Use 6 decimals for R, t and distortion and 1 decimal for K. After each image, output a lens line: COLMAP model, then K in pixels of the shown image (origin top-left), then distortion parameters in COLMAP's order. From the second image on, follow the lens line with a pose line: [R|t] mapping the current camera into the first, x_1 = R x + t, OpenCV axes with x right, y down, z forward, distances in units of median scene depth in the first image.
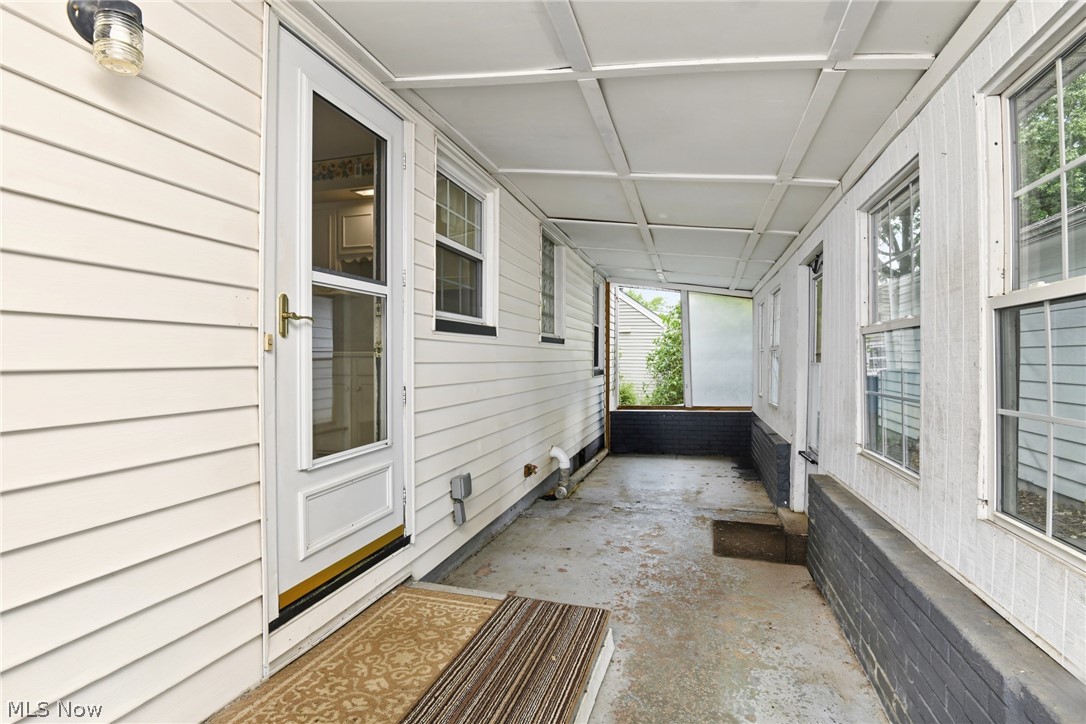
lens RADIAL K [[516.6, 0, 542.1], [0, 516.6, 358.8], [0, 0, 1]] dist [-0.053409, -0.000611]
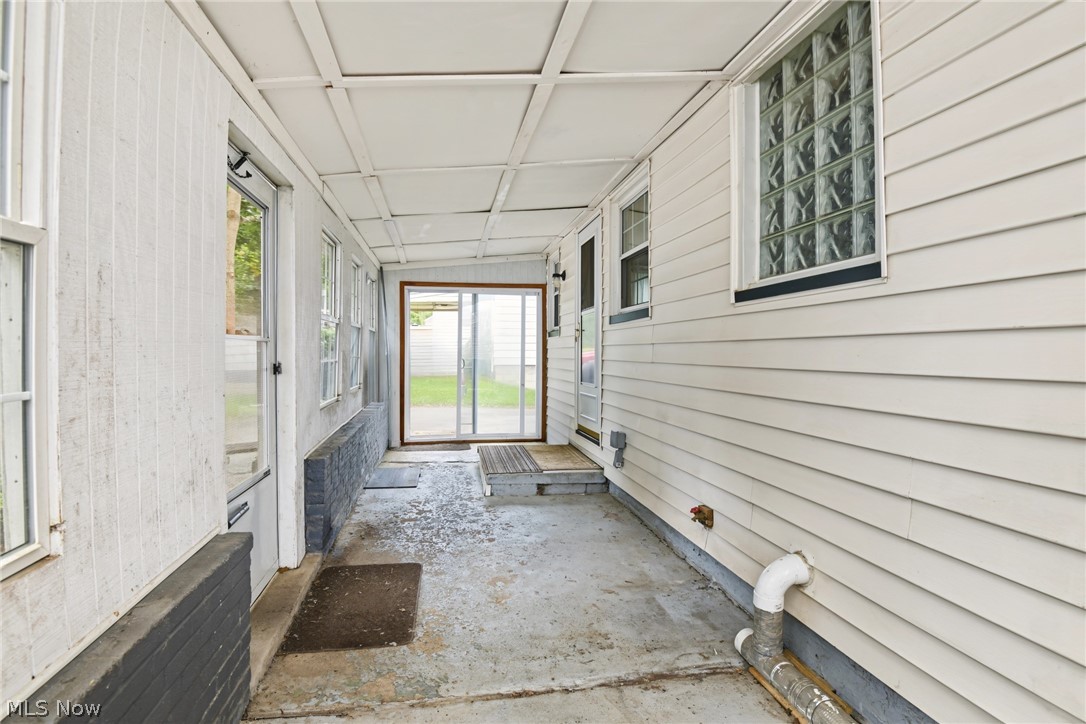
lens RADIAL K [[516.6, 0, 542.1], [0, 516.6, 358.8], [0, 0, 1]] dist [-0.053409, -0.000611]
pose [[-0.886727, -0.000318, -0.462294, 0.528213], [-0.008156, 0.999855, 0.014957, 0.021170], [0.462222, 0.017033, -0.886601, 1.761901]]
